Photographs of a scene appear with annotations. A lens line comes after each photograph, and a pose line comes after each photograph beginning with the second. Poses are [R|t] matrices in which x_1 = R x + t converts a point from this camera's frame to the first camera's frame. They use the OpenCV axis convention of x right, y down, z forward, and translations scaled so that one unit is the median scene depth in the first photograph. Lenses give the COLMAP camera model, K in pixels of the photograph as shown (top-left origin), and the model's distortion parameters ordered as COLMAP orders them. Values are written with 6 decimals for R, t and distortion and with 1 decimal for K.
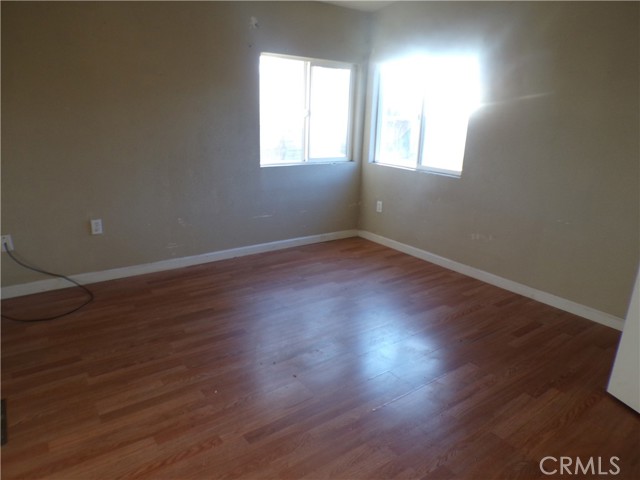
lens RADIAL K [[433.8, 0, 316.4], [0, 433.8, 241.6], [0, 0, 1]] dist [-0.044269, 0.022689]
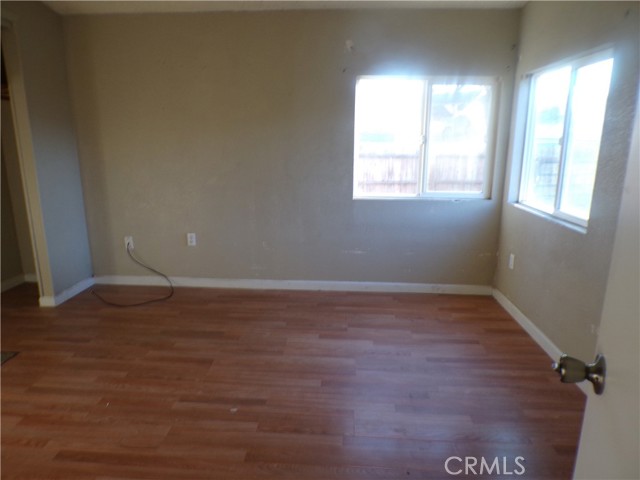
lens RADIAL K [[433.8, 0, 316.4], [0, 433.8, 241.6], [0, 0, 1]] dist [-0.044269, 0.022689]
pose [[0.767778, 0.121389, -0.629112, 0.430995], [-0.164556, 0.986312, -0.010515, -0.063760], [0.619224, 0.111597, 0.777243, 0.262850]]
